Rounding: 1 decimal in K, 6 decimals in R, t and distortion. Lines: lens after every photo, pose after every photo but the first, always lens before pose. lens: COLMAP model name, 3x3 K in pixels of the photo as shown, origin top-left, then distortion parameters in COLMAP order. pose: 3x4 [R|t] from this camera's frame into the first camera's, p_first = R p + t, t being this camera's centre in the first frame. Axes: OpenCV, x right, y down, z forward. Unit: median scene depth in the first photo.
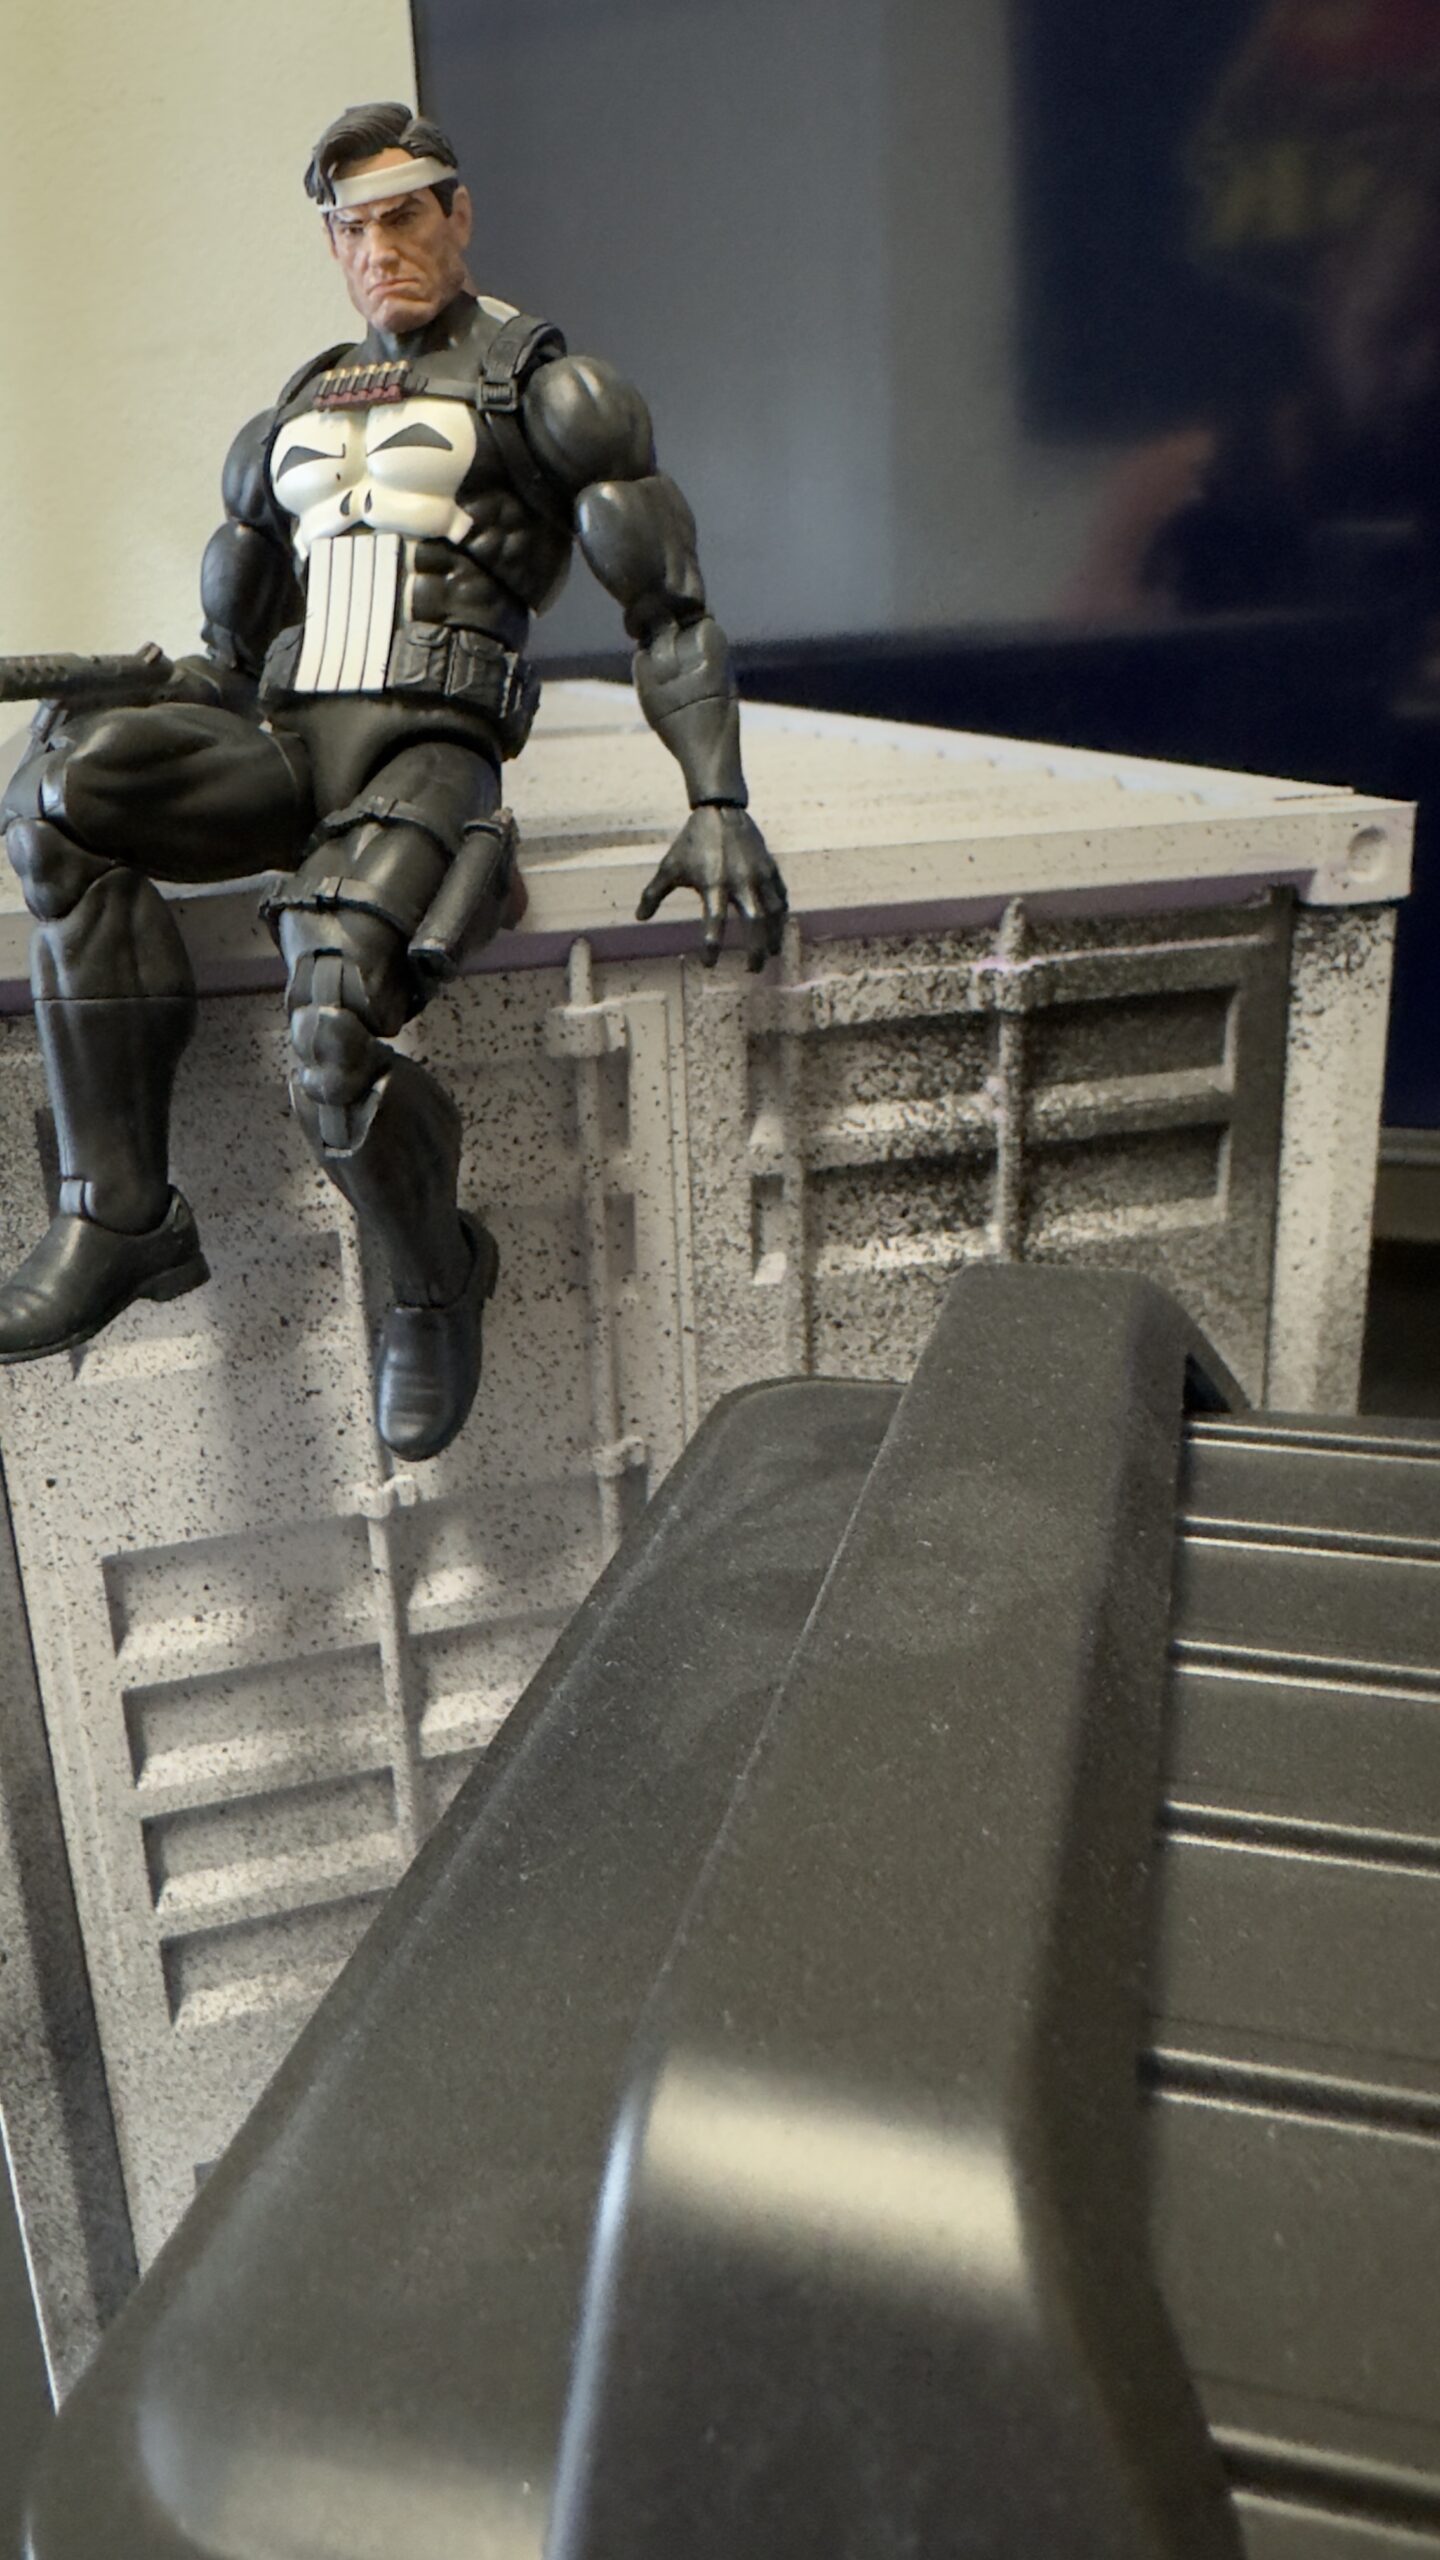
lens RADIAL K [[1909.2, 0, 706.8], [0, 1909.2, 1271.0], [0, 0, 1]] dist [0.007015, -0.002769]
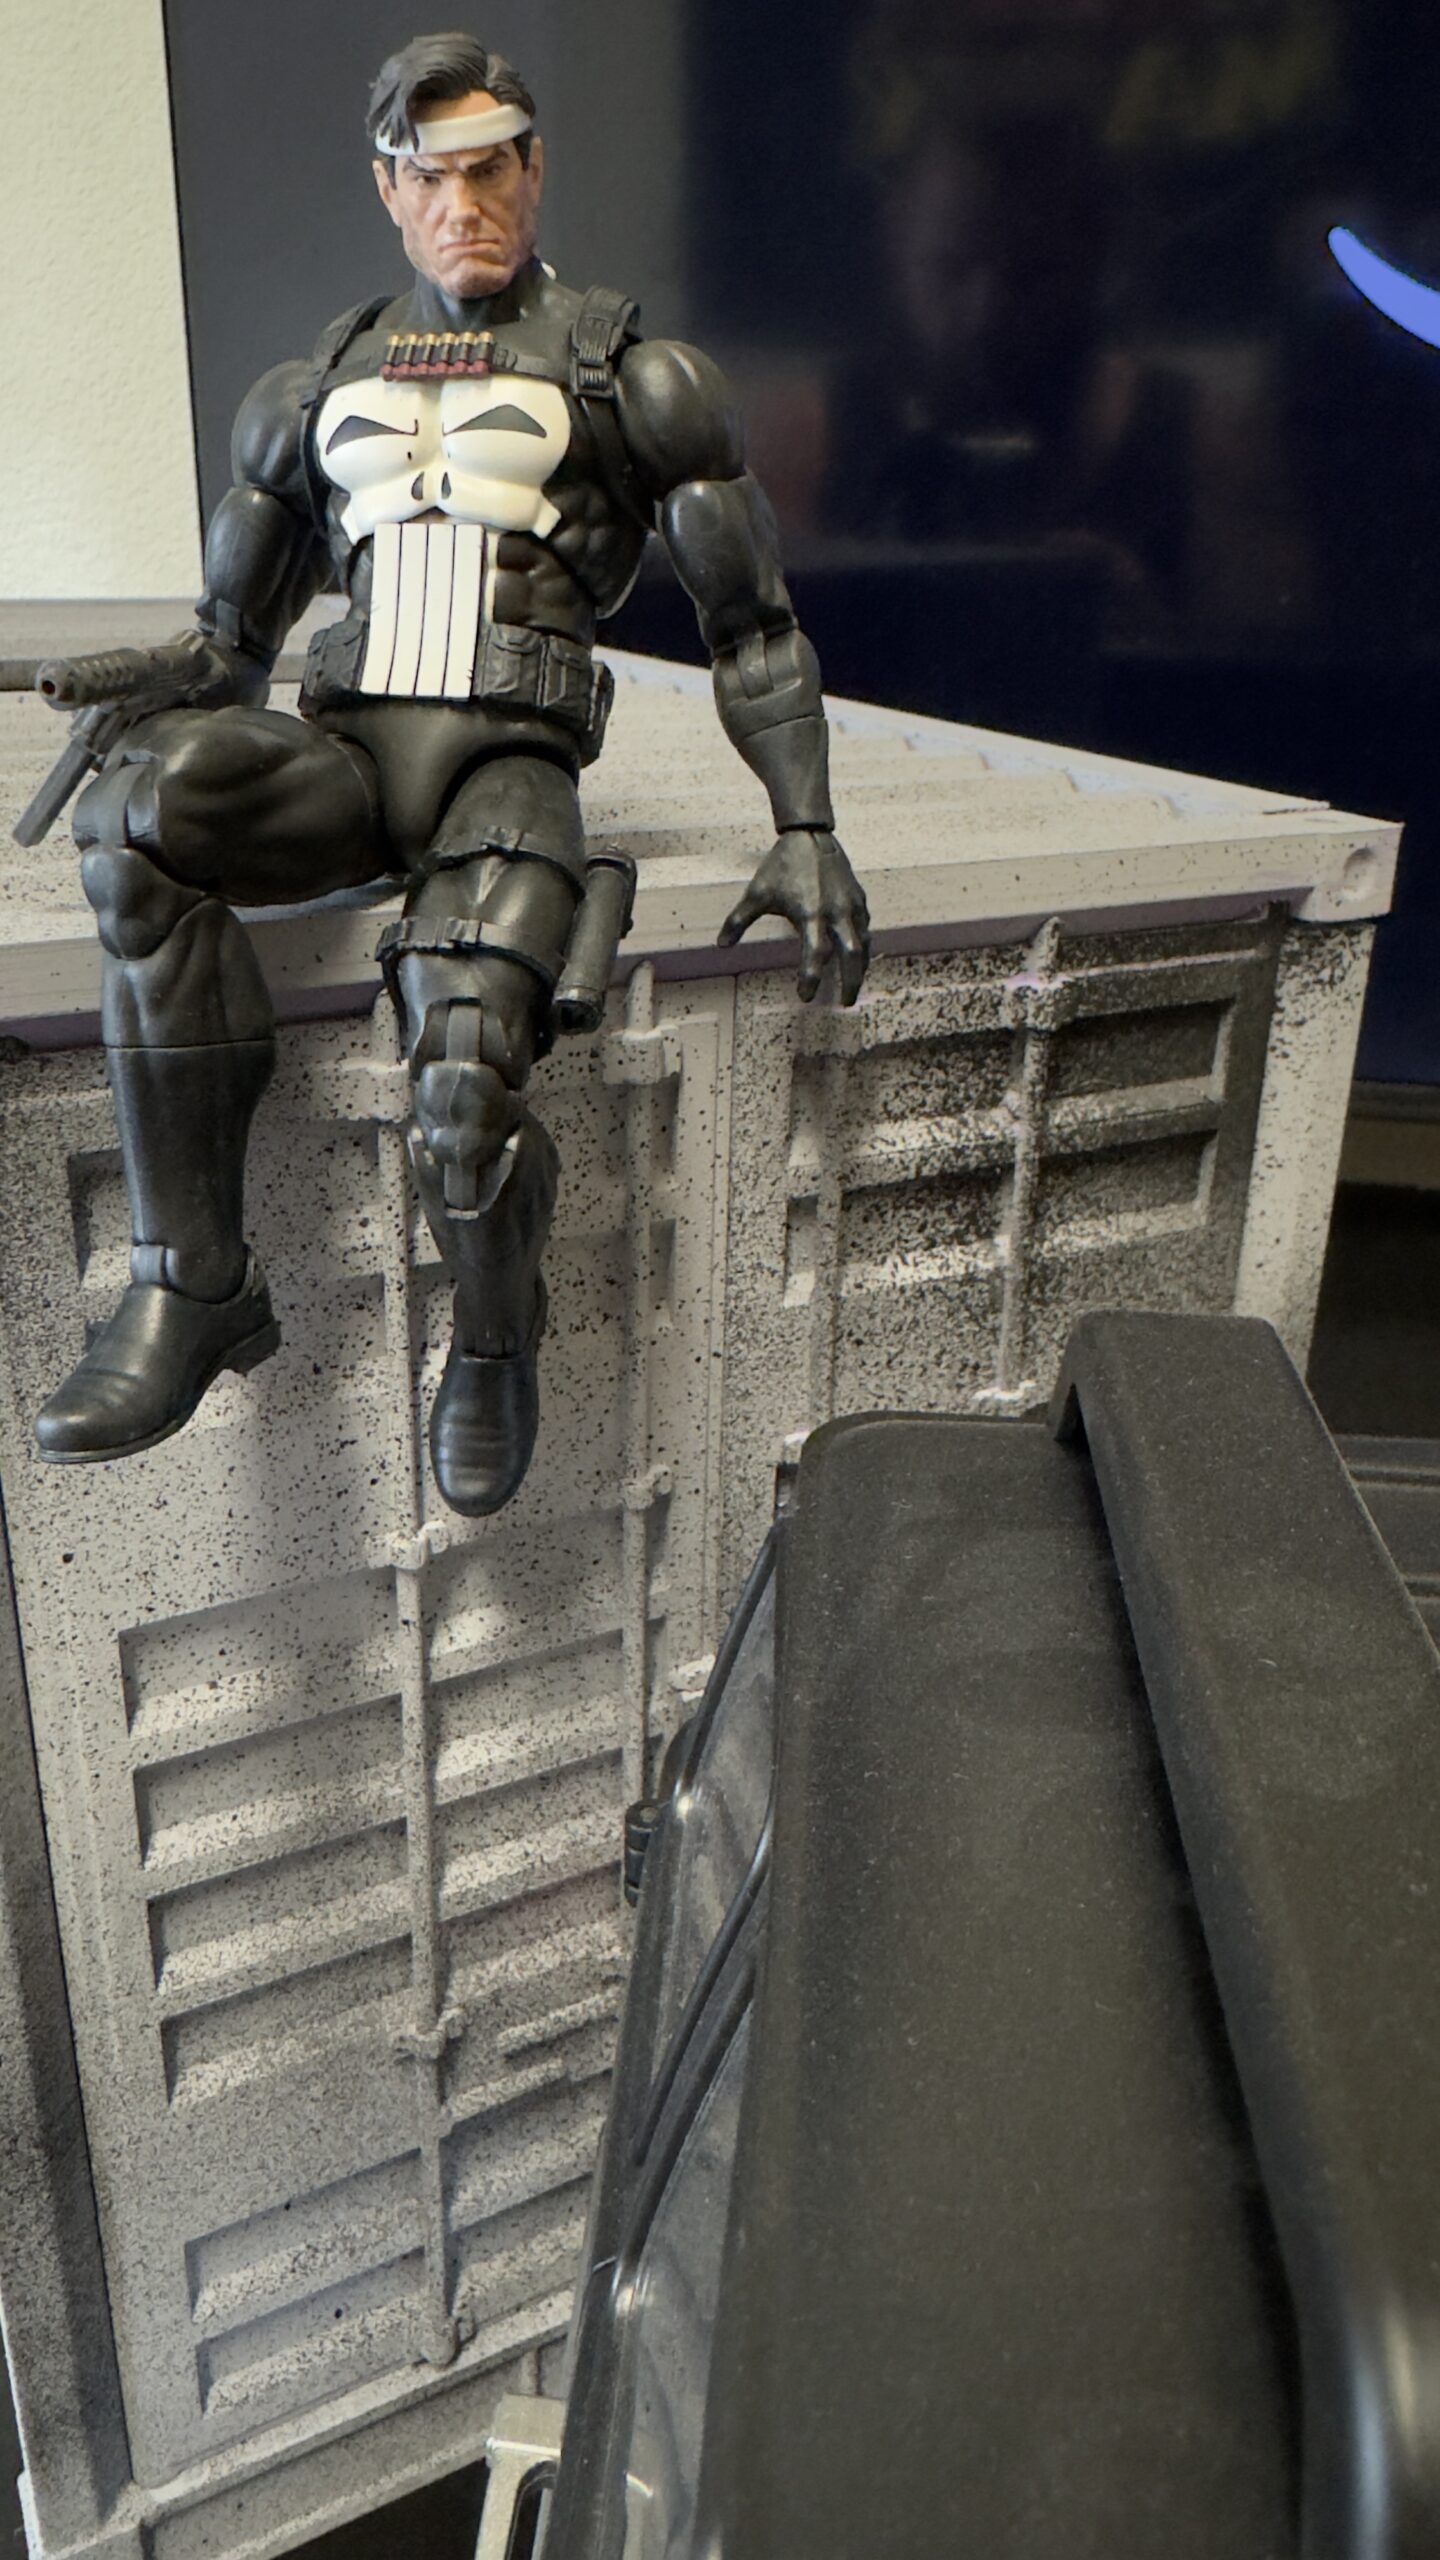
lens RADIAL K [[1909.2, 0, 732.1], [0, 1909.2, 1276.6], [0, 0, 1]] dist [0.007015, -0.002769]
pose [[0.978454, -0.024447, 0.205013, -0.210162], [0.012285, 0.998099, 0.060387, -0.070748], [-0.206099, -0.056568, 0.976895, 0.054491]]
